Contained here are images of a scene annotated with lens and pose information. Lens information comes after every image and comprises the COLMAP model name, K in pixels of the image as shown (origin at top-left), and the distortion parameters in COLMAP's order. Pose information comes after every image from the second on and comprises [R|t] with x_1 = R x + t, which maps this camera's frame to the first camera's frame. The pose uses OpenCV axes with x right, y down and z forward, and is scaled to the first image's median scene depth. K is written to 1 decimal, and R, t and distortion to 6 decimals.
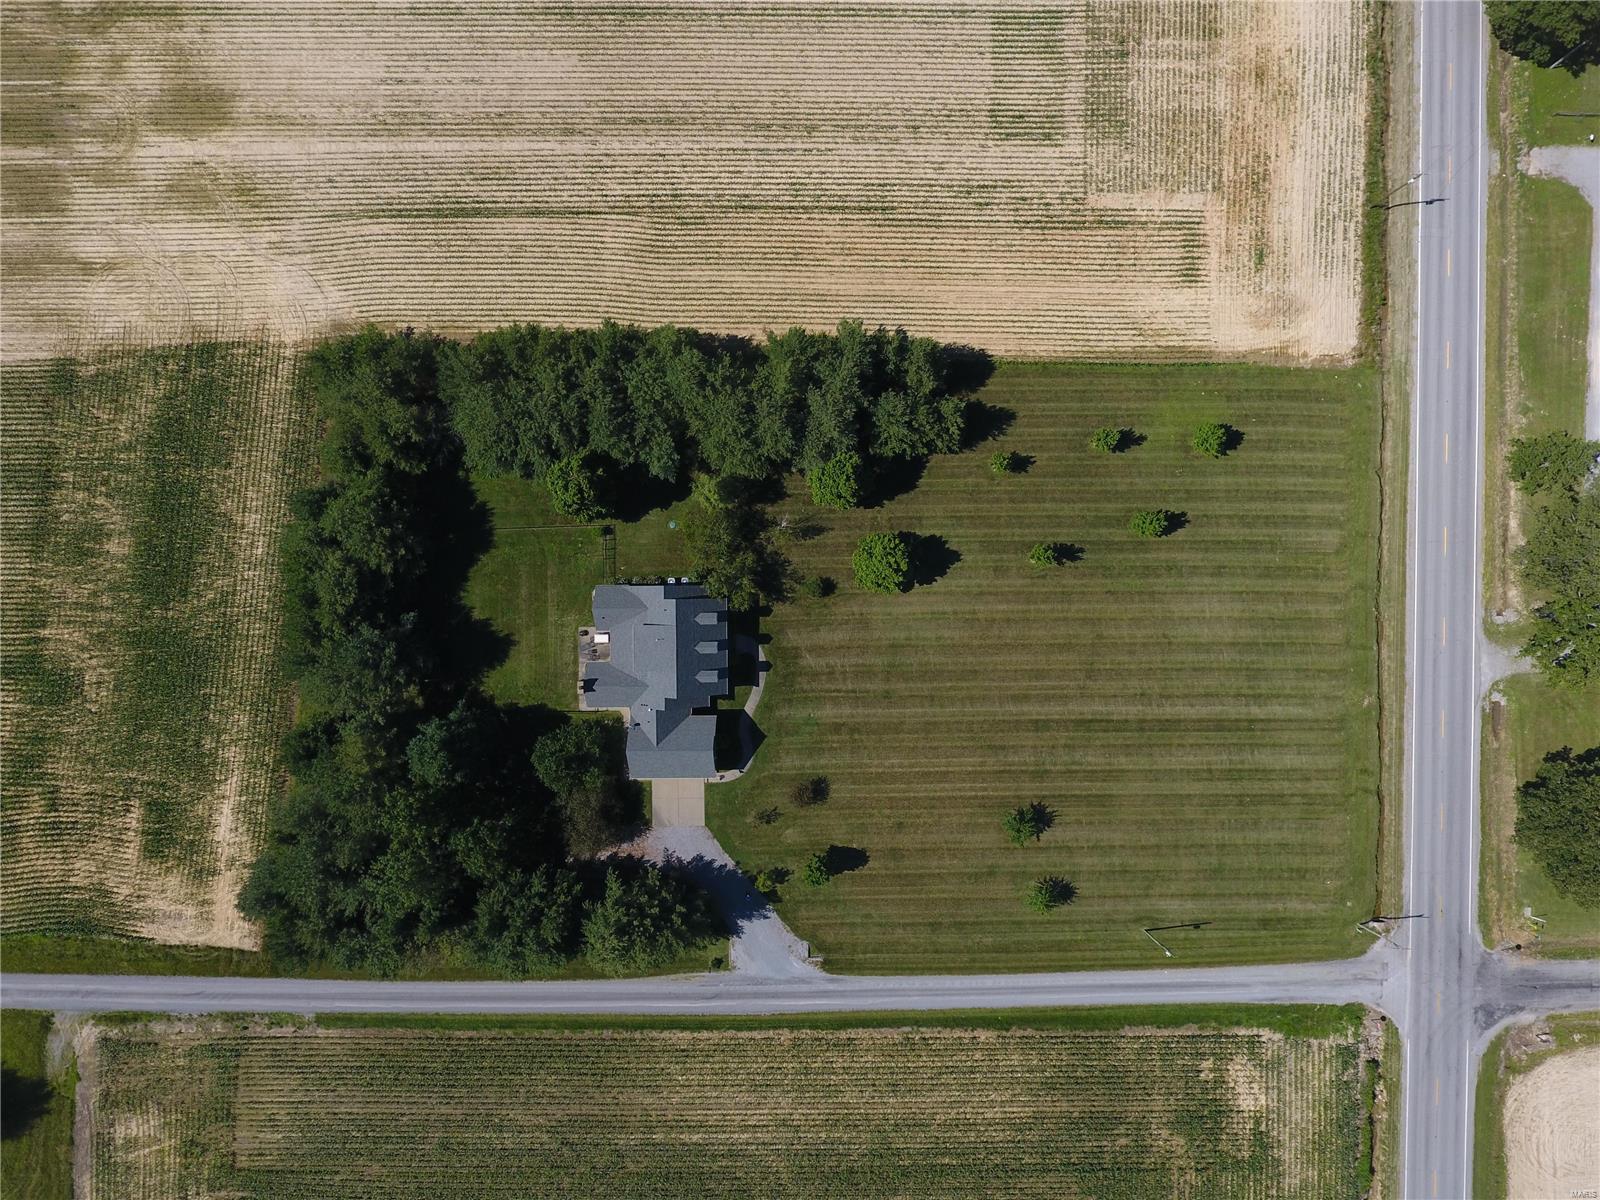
lens RADIAL K [[934.0, 0, 811.4], [0, 934.0, 595.6], [0, 0, 1]] dist [0.002373, -0.003092]
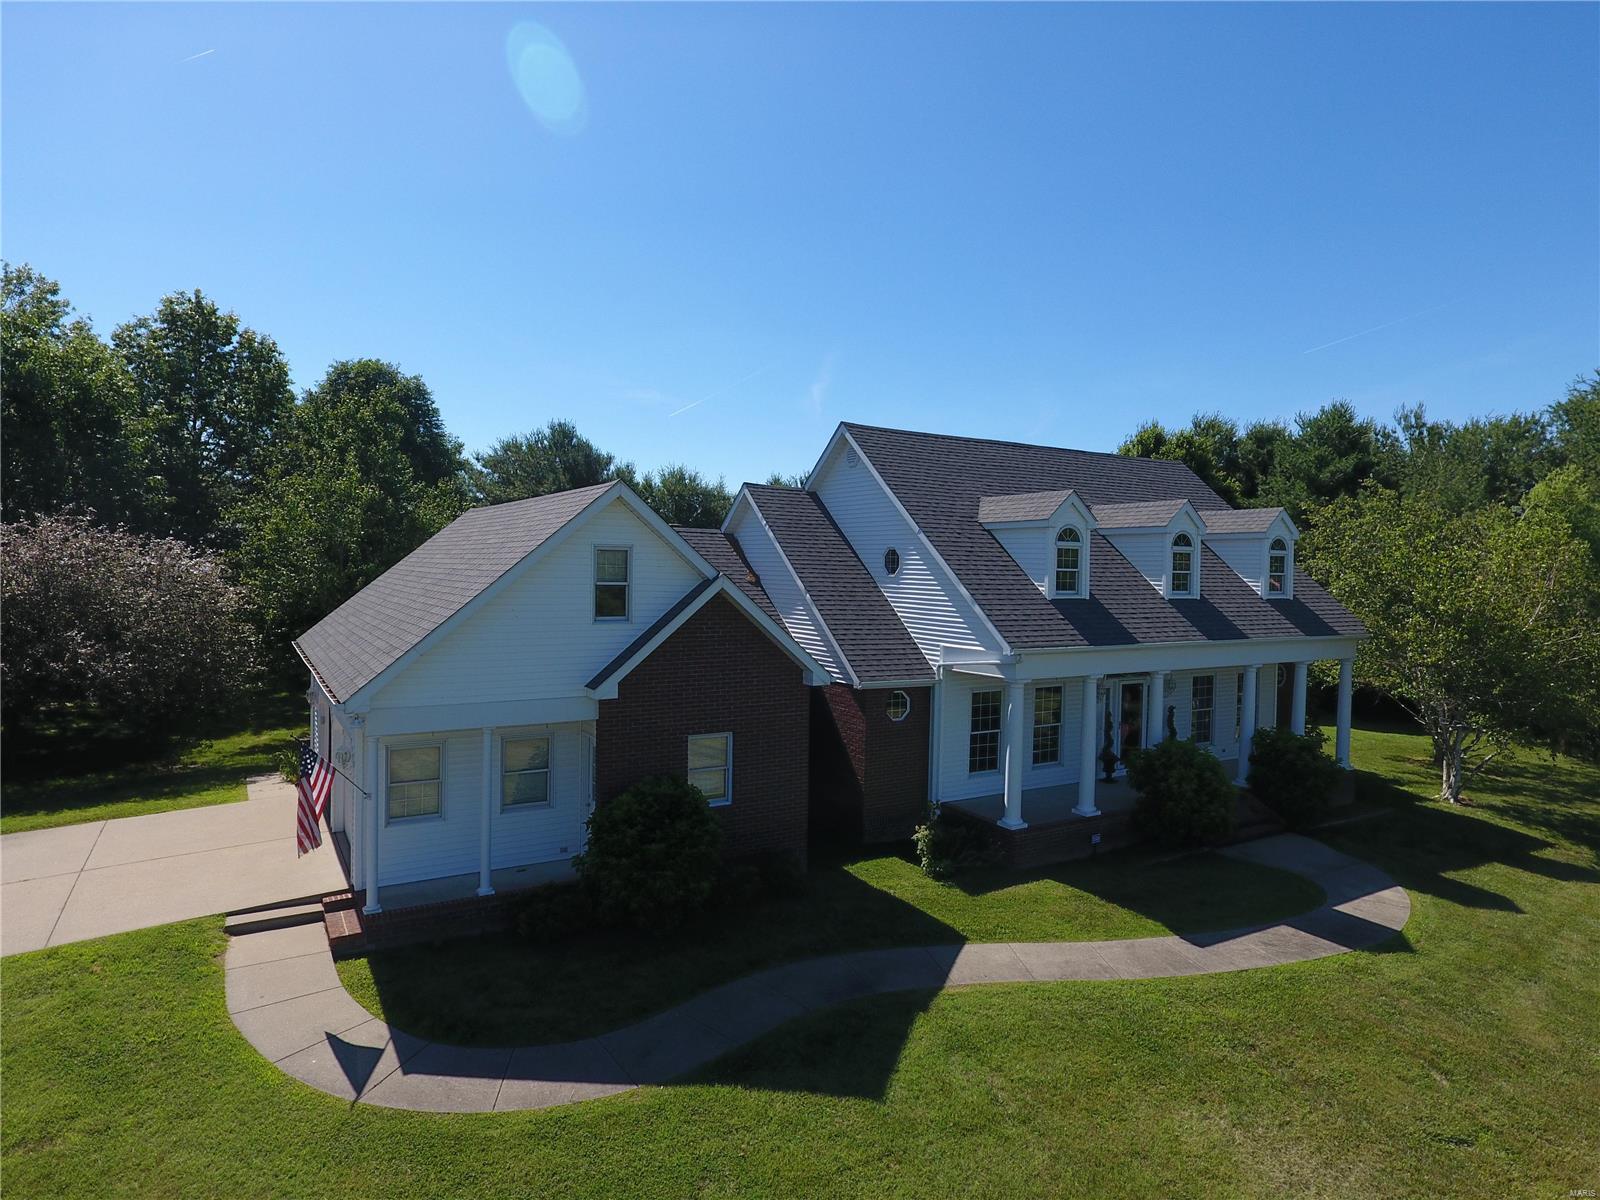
lens RADIAL K [[934.0, 0, 802.0], [0, 934.0, 592.7], [0, 0, 1]] dist [0.002373, -0.003092]
pose [[0.511956, 0.050990, -0.857497, 0.013782], [-0.858449, -0.005764, -0.512867, 0.197569], [-0.031094, 0.998683, 0.040821, 0.948763]]
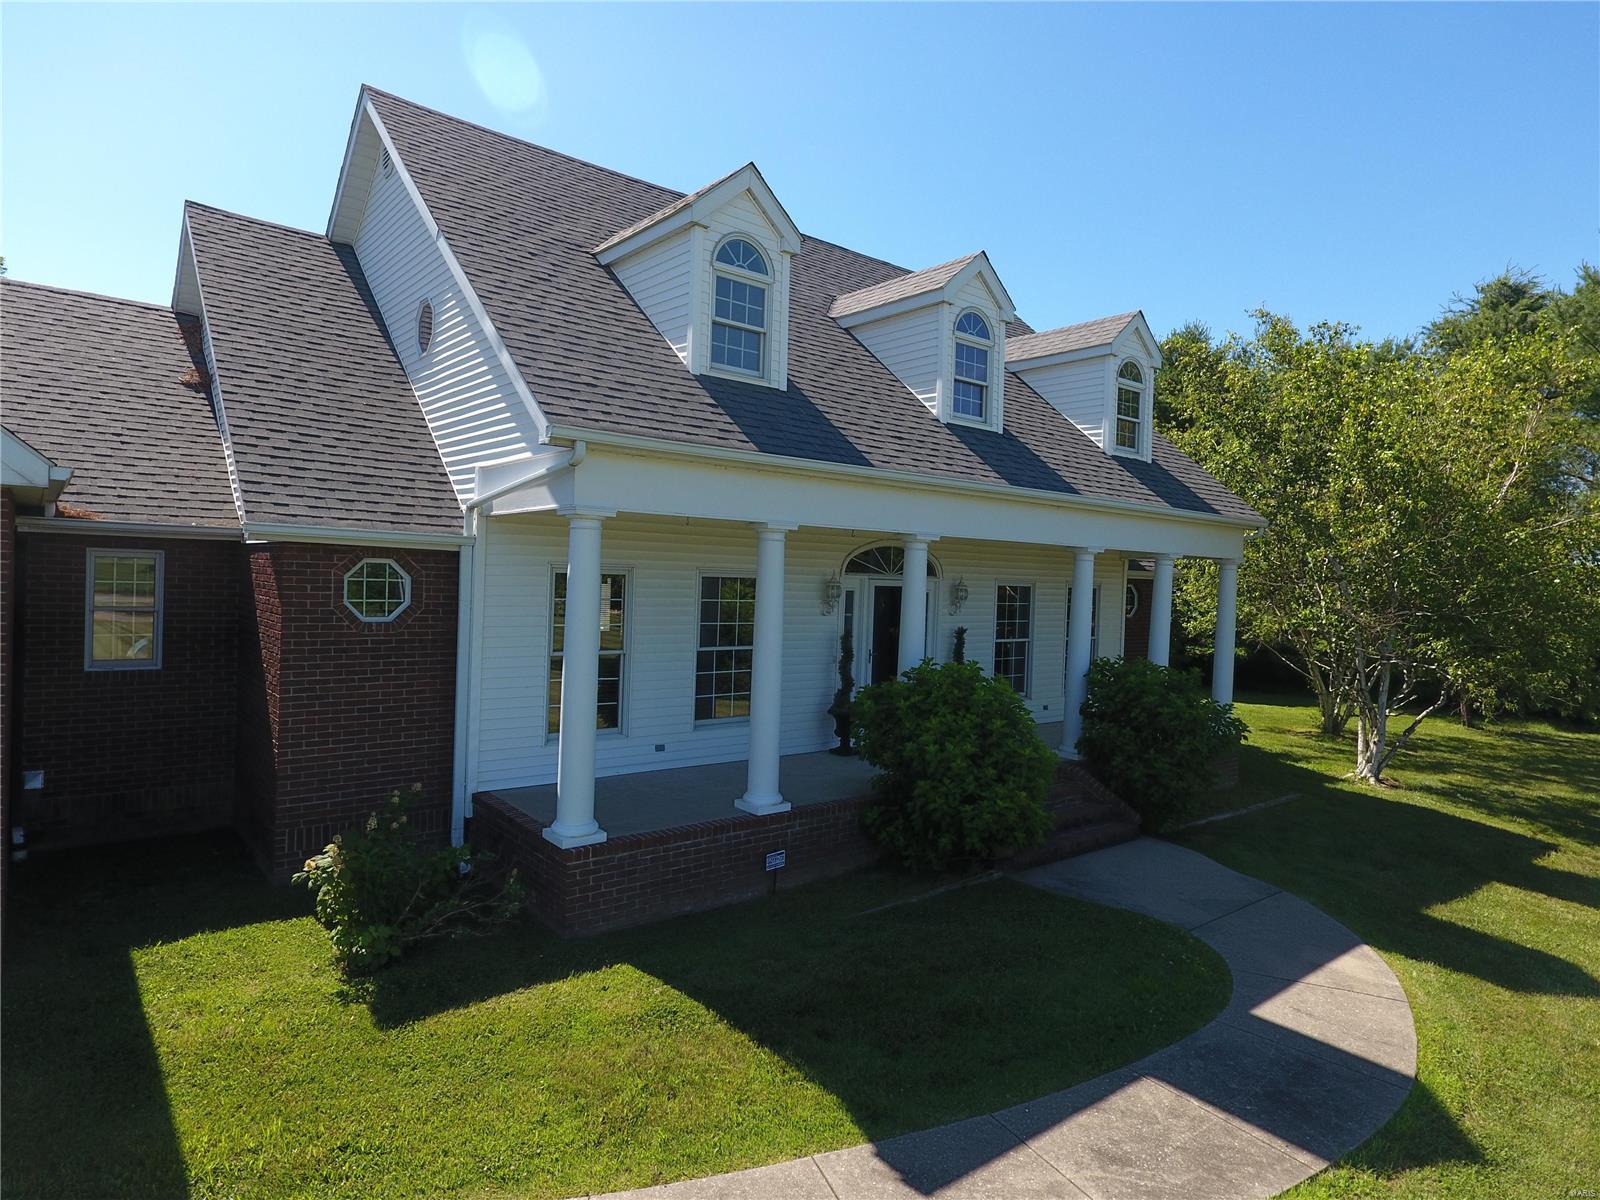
lens RADIAL K [[934.0, 0, 799.9], [0, 934.0, 592.3], [0, 0, 1]] dist [0.002373, -0.003092]
pose [[0.626241, 0.051484, -0.777928, -0.031120], [-0.778173, -0.019680, -0.627741, 0.126007], [-0.047628, 0.998480, 0.027739, 0.969482]]
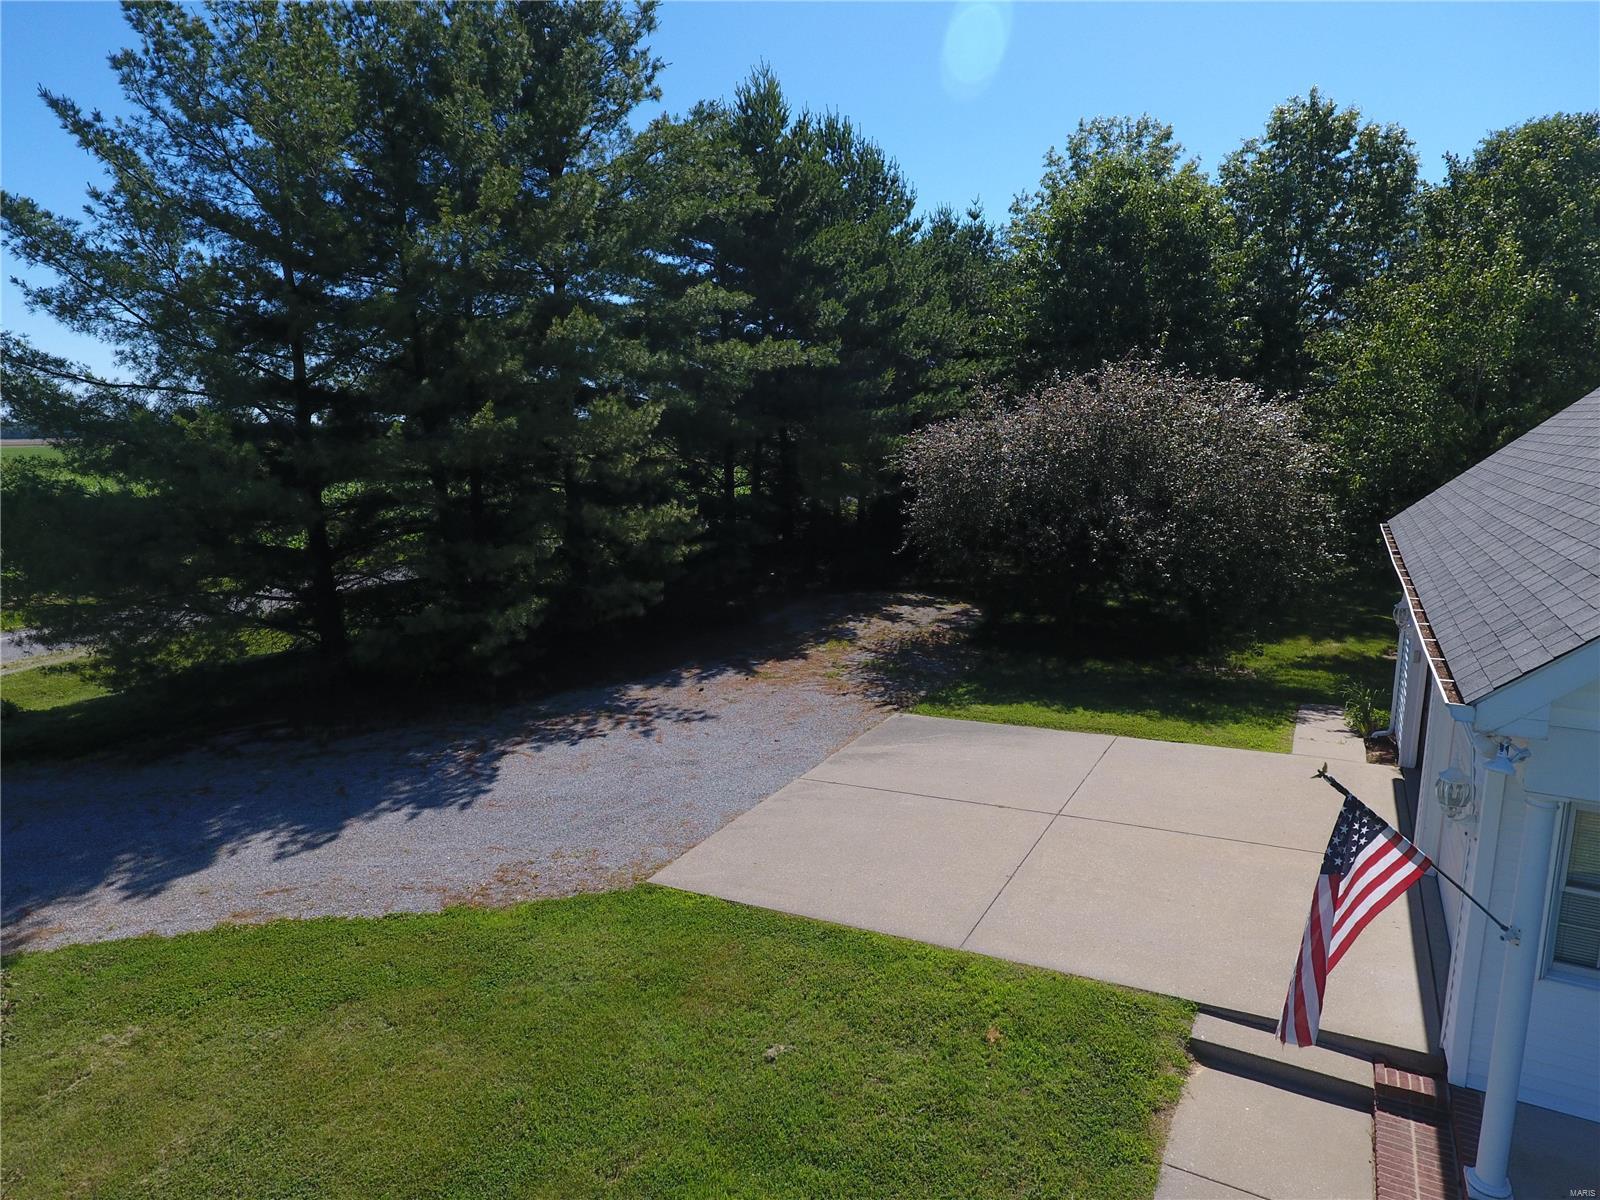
lens RADIAL K [[934.0, 0, 808.3], [0, 934.0, 591.6], [0, 0, 1]] dist [0.002373, -0.003092]
pose [[-0.499122, 0.166838, -0.850319, -0.052933], [-0.866478, -0.085136, 0.491903, 0.193317], [0.009676, 0.982302, 0.187054, 0.954283]]
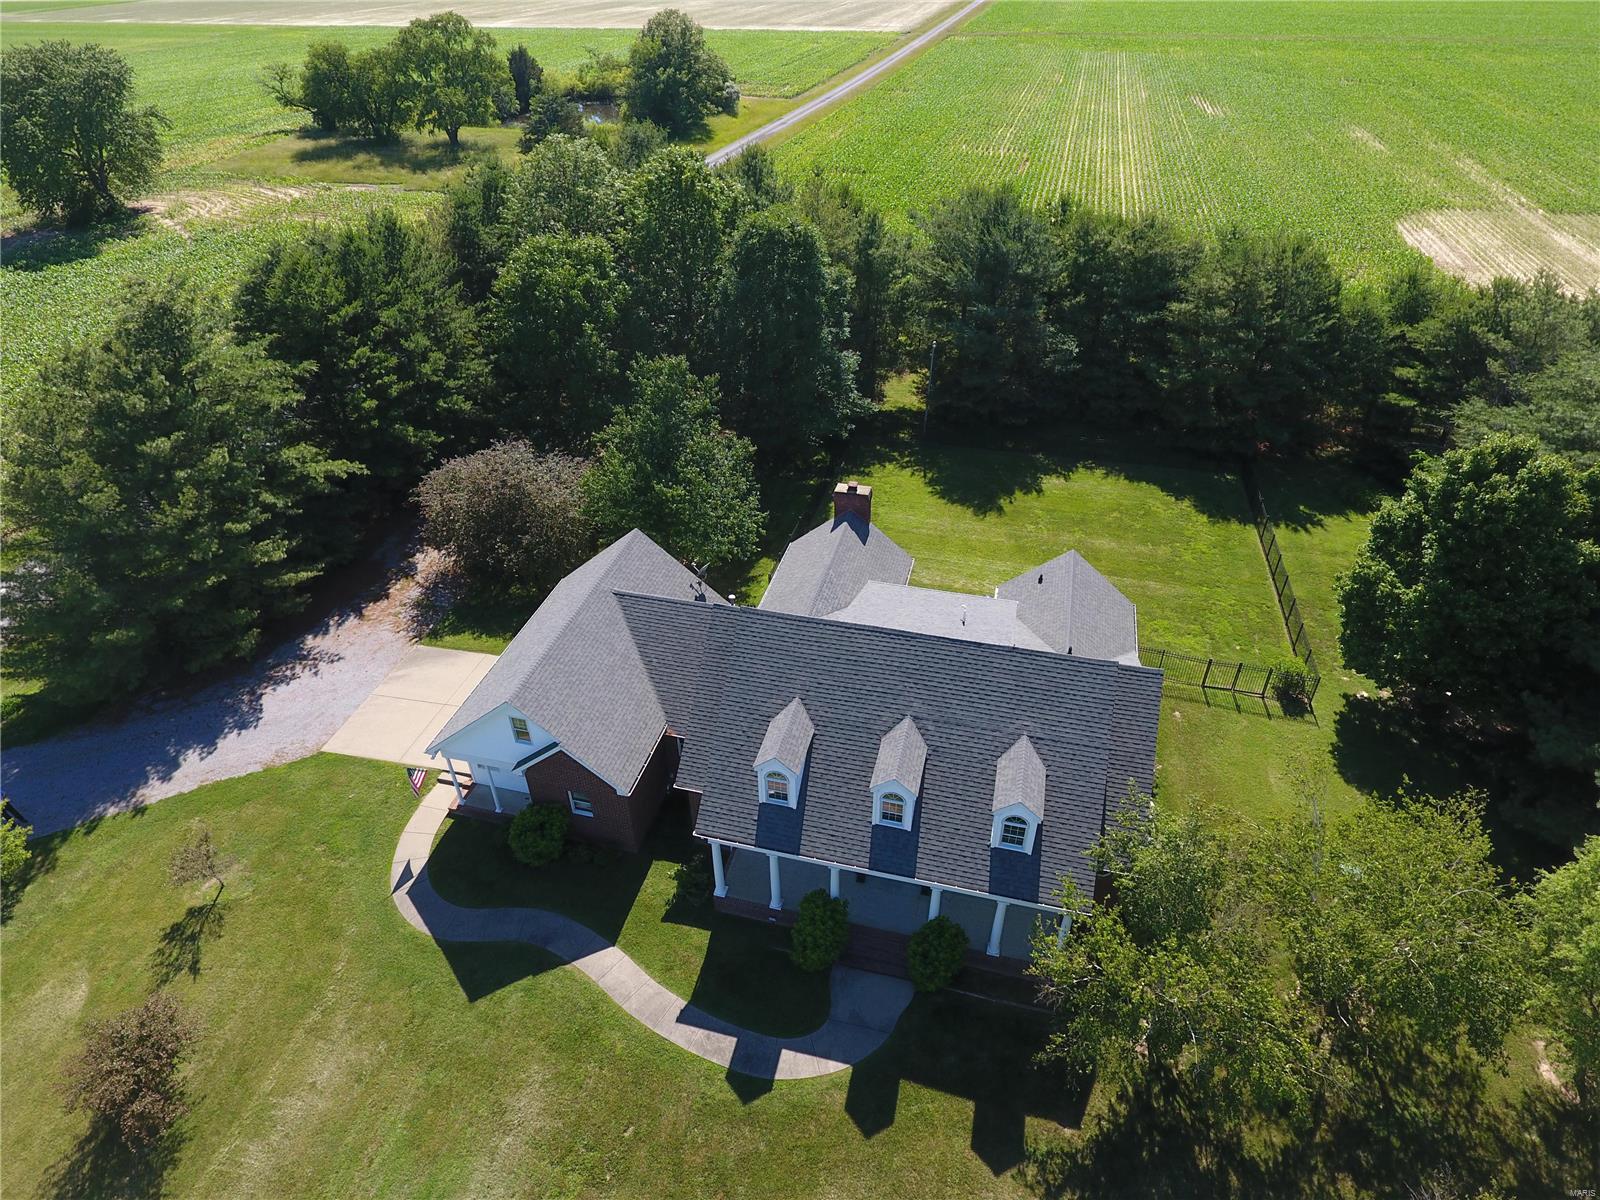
lens RADIAL K [[934.0, 0, 808.9], [0, 934.0, 589.5], [0, 0, 1]] dist [0.002373, -0.003092]
pose [[-0.254745, 0.587540, -0.768050, 0.051829], [-0.966950, -0.146007, 0.209023, 0.032075], [0.010669, 0.795913, 0.605316, 0.767597]]
